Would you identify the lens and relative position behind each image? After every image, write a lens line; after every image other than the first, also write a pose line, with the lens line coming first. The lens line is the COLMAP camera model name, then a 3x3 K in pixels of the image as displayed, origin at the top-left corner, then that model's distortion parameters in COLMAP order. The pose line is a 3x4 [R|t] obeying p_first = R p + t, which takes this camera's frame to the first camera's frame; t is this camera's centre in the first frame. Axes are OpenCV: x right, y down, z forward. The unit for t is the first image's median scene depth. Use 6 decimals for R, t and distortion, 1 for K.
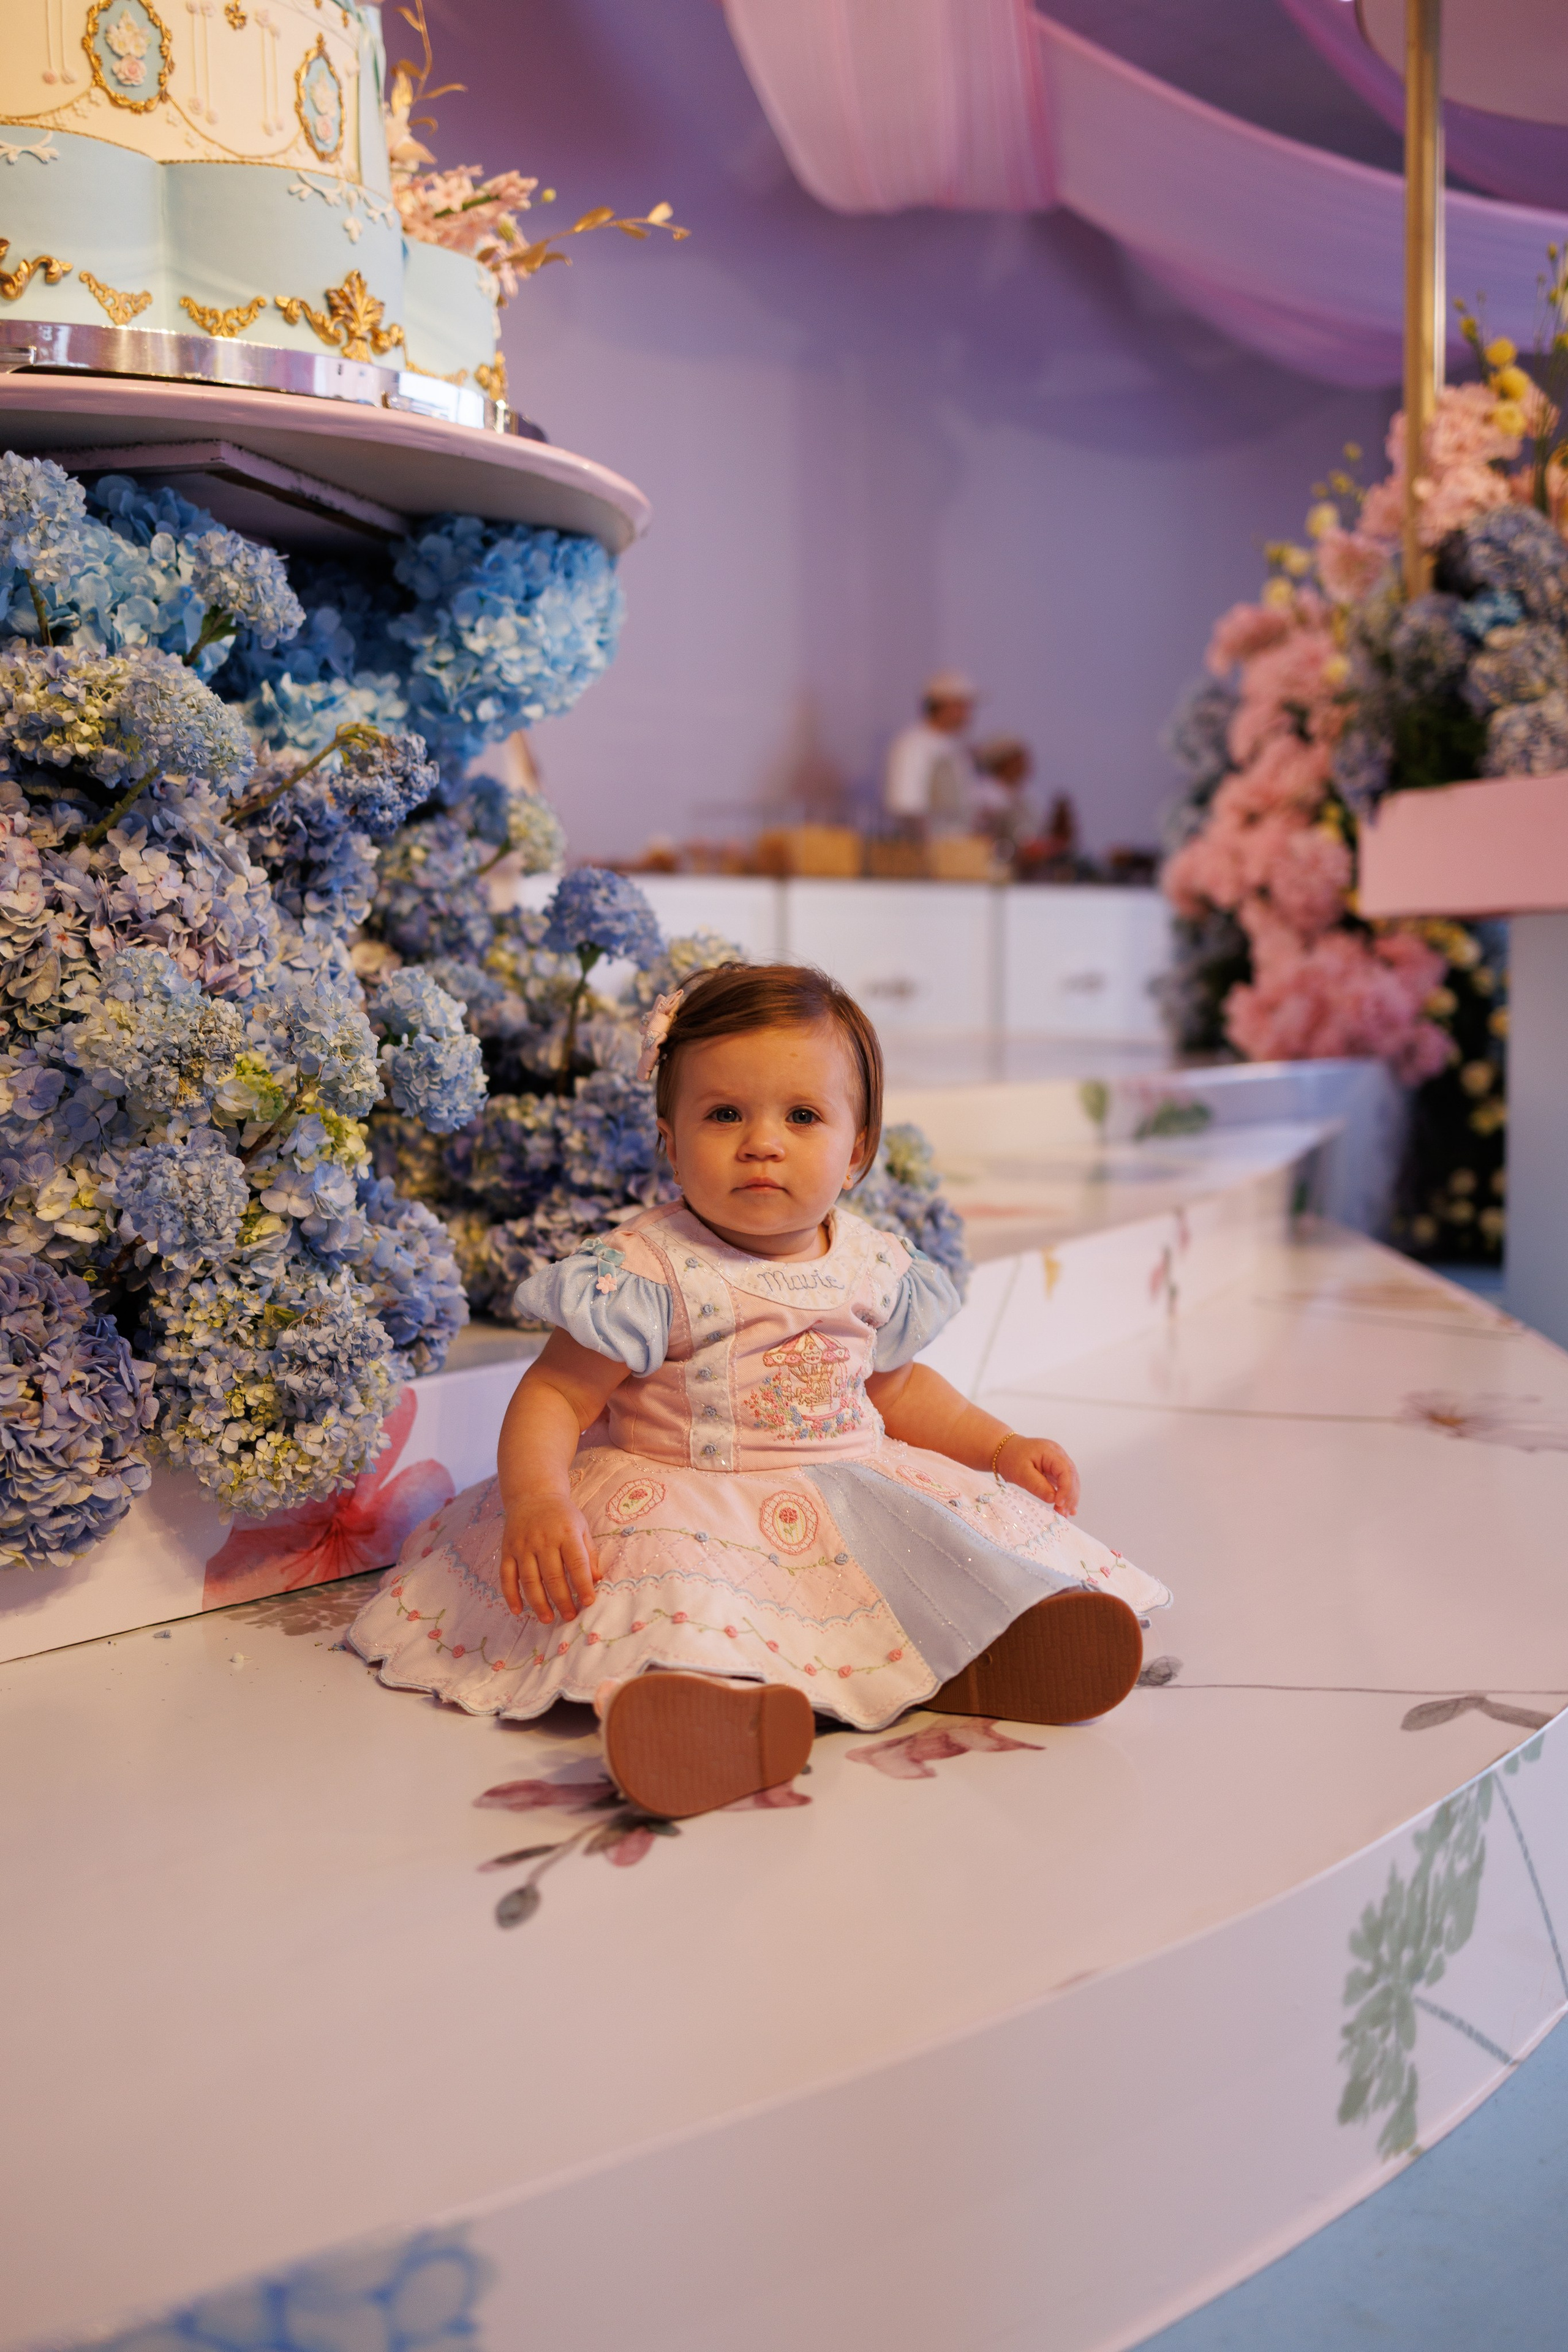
lens RADIAL K [[2341.4, 0, 782.1], [0, 2341.4, 1182.1], [0, 0, 1]] dist [0.012387, 0.000000]
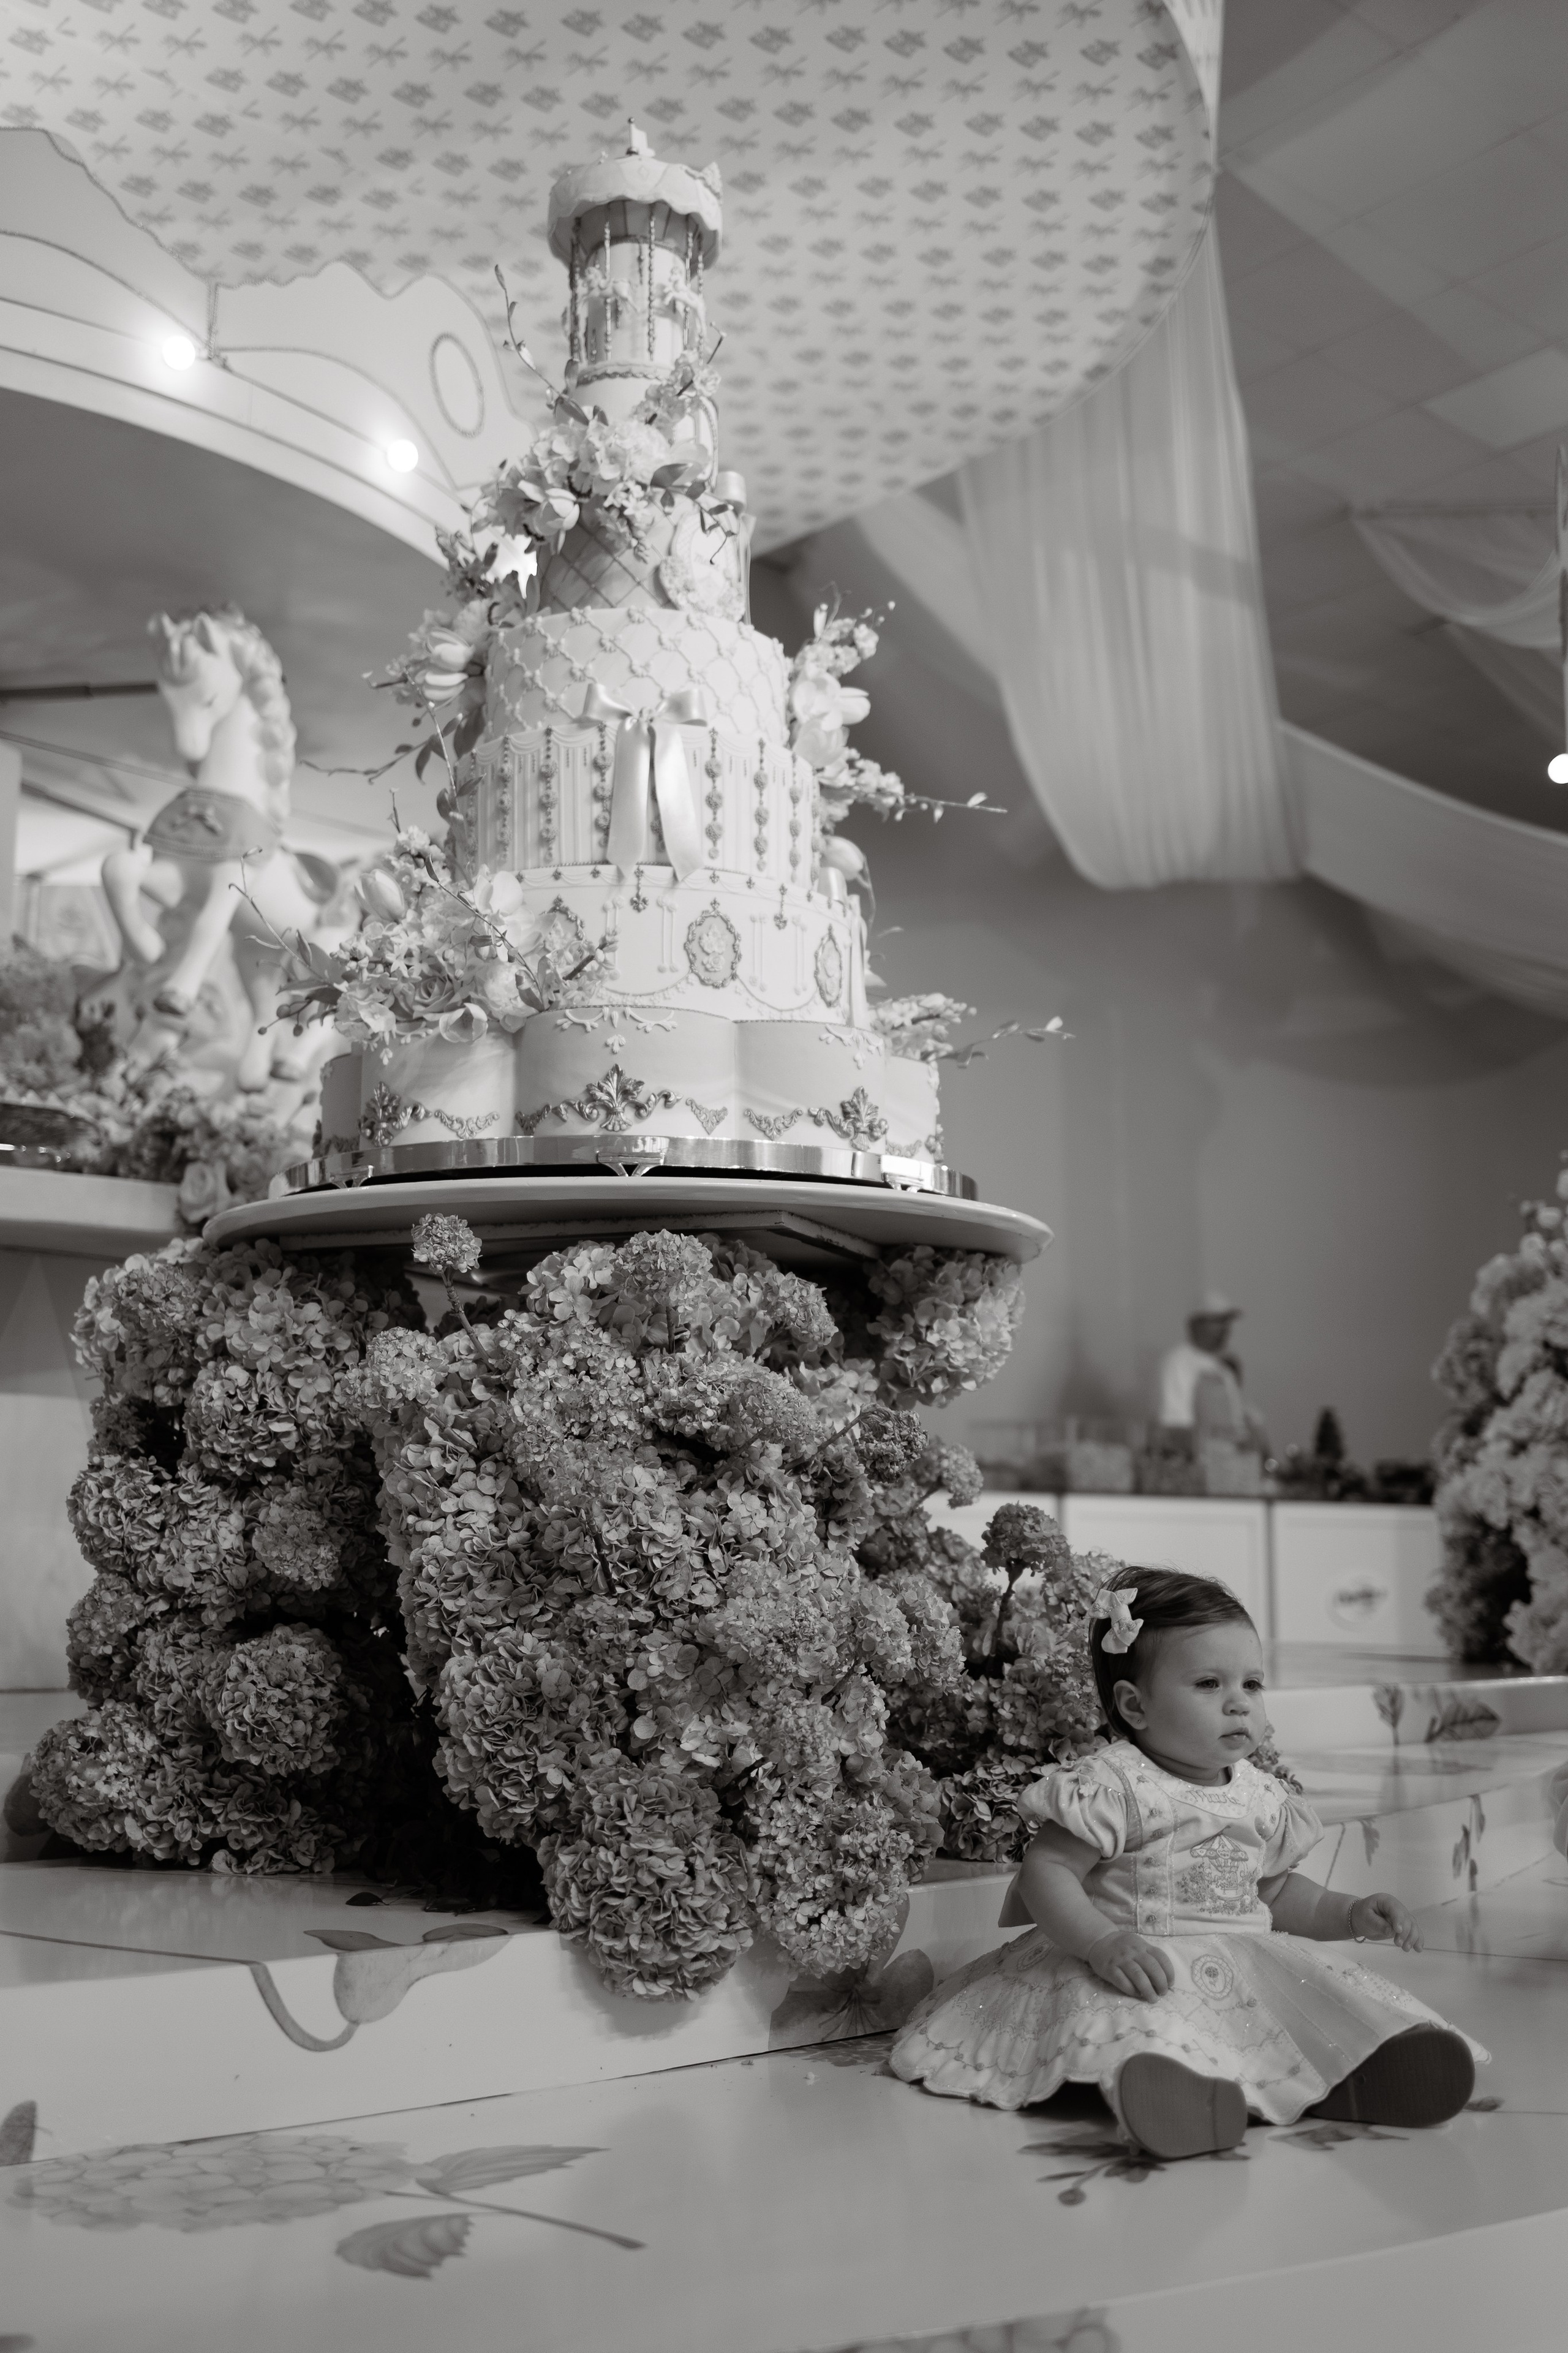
lens RADIAL K [[2455.9, 0, 791.2], [0, 2455.9, 1179.4], [0, 0, 1]] dist [0.014596, 0.000000]
pose [[0.995861, -0.003059, -0.090836, -0.082622], [-0.019633, 0.968596, -0.247863, 0.037512], [0.088742, 0.248621, 0.964527, -0.414785]]
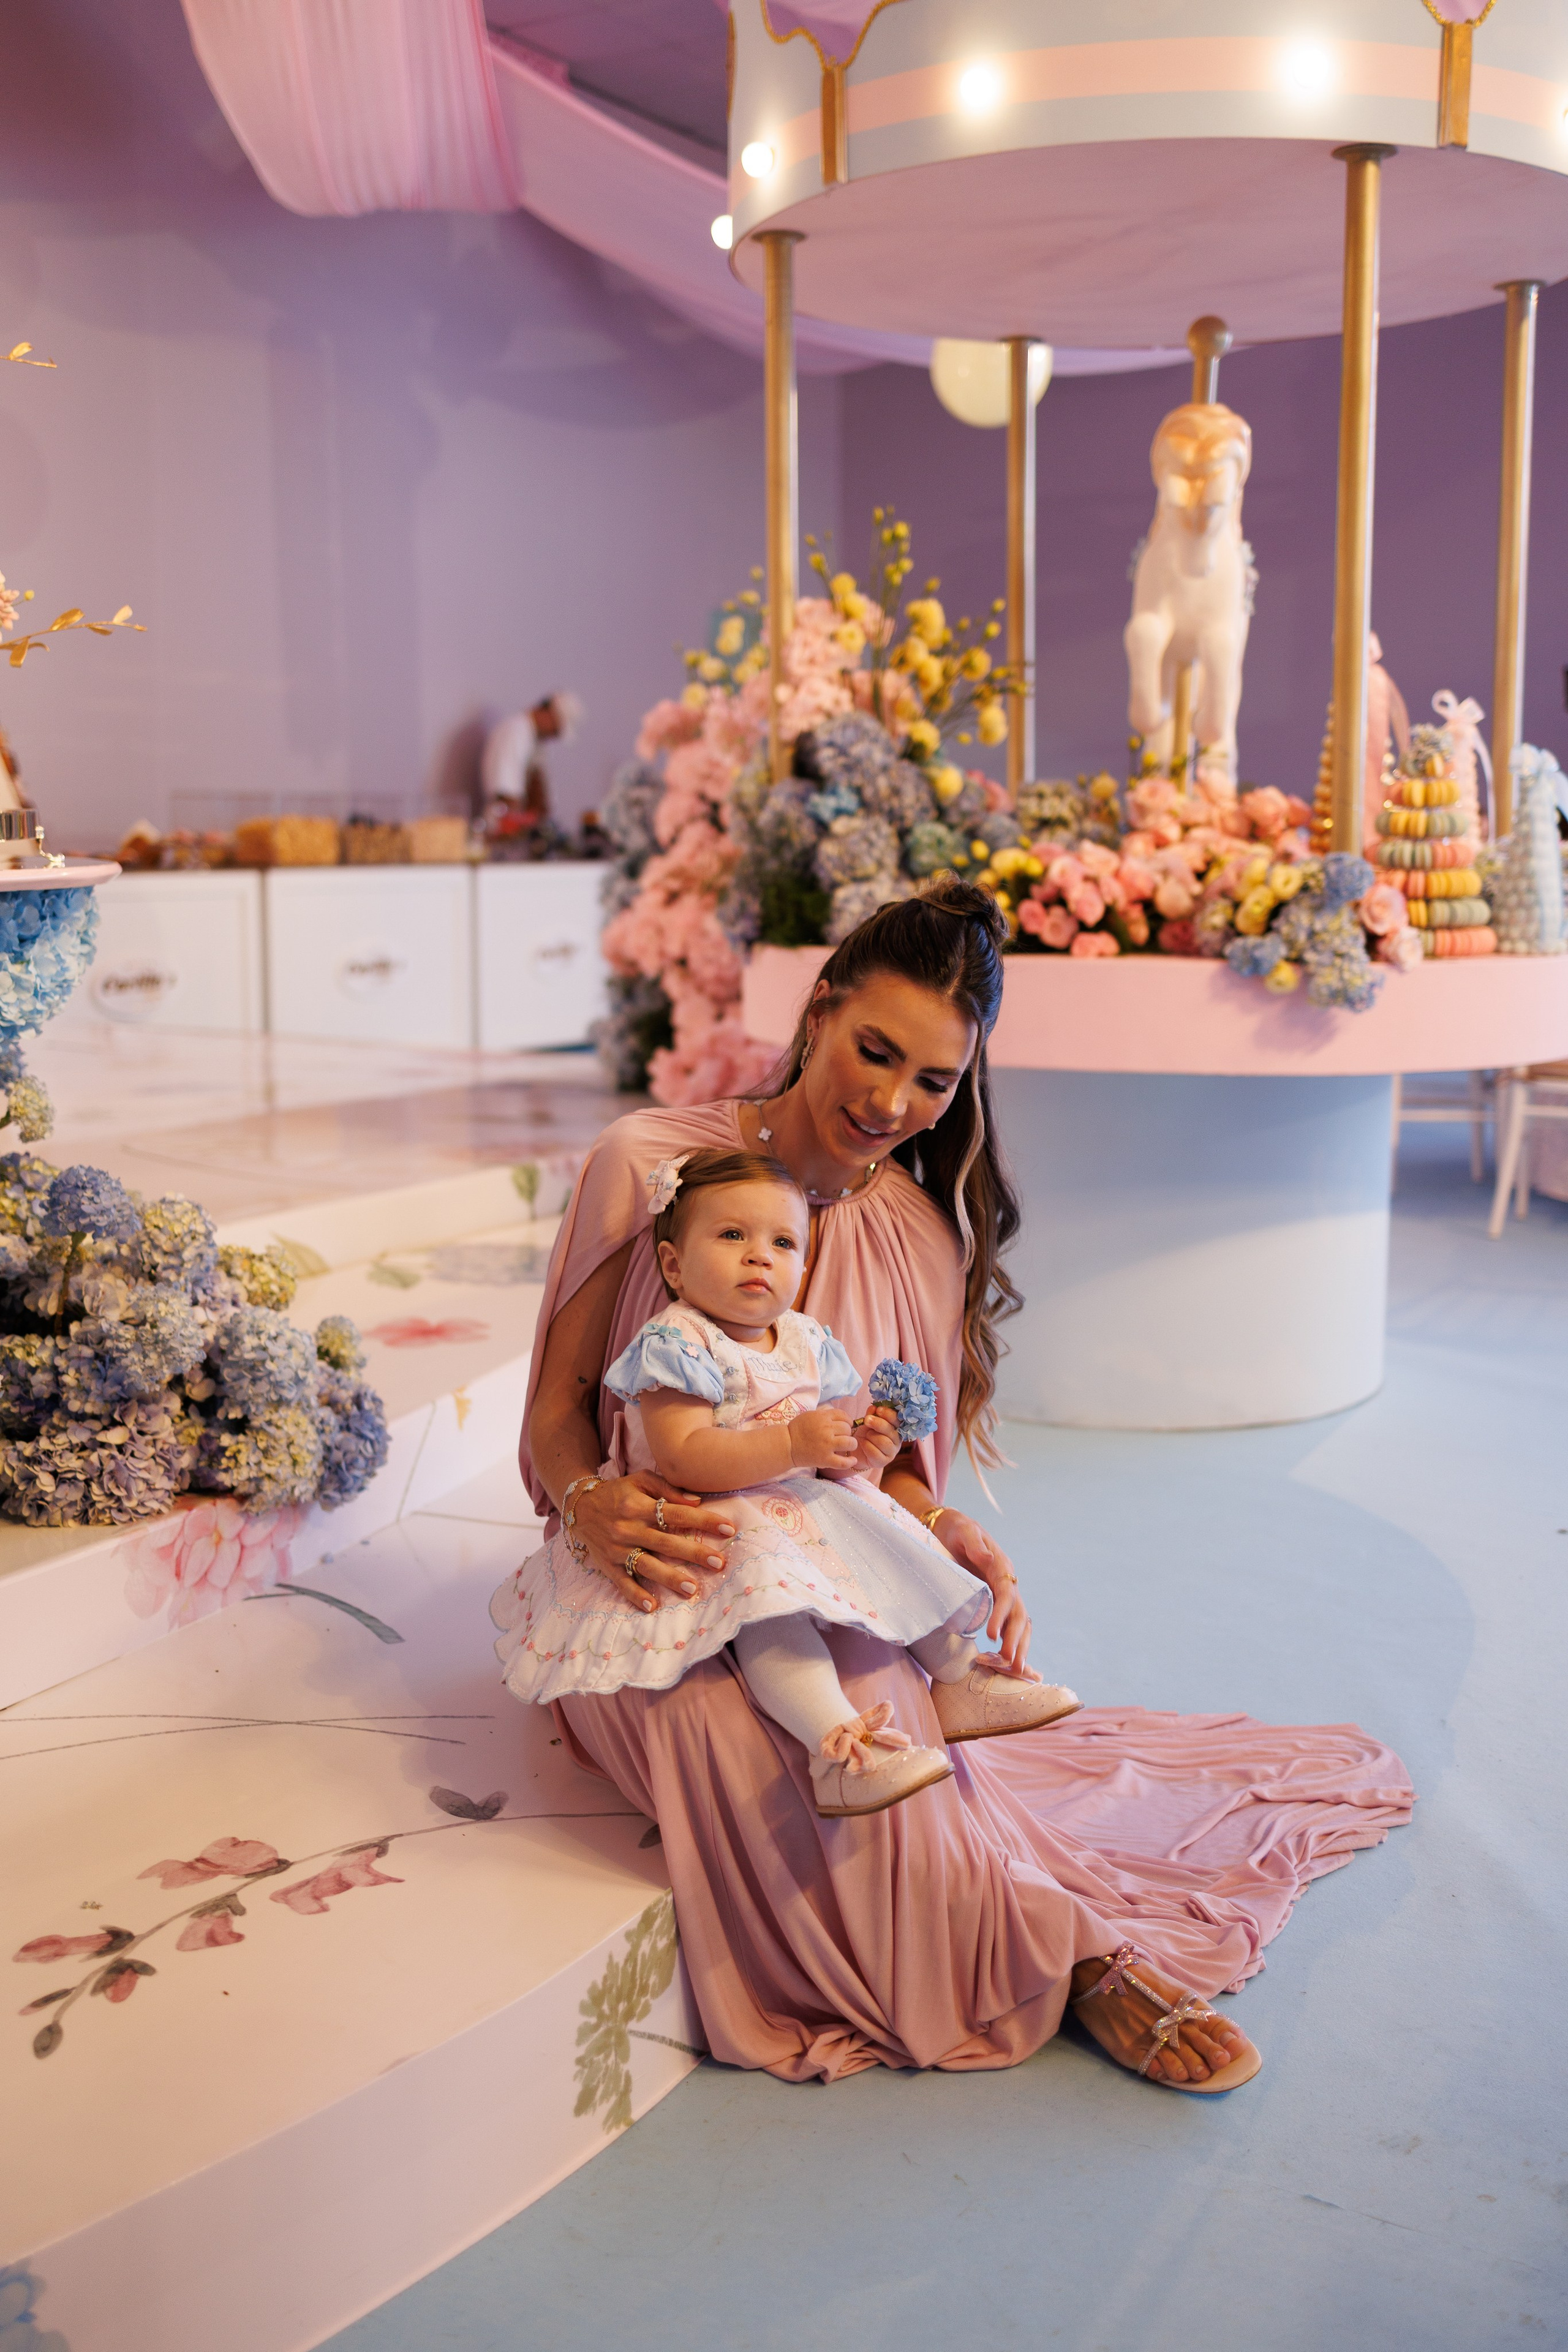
lens RADIAL K [[2341.4, 0, 781.6], [0, 2341.4, 1169.5], [0, 0, 1]] dist [0.012387, 0.000000]
pose [[0.978146, -0.018845, 0.207065, 0.030066], [0.008296, 0.998628, 0.051698, -0.197238], [-0.207755, -0.048850, 0.976960, -0.343926]]
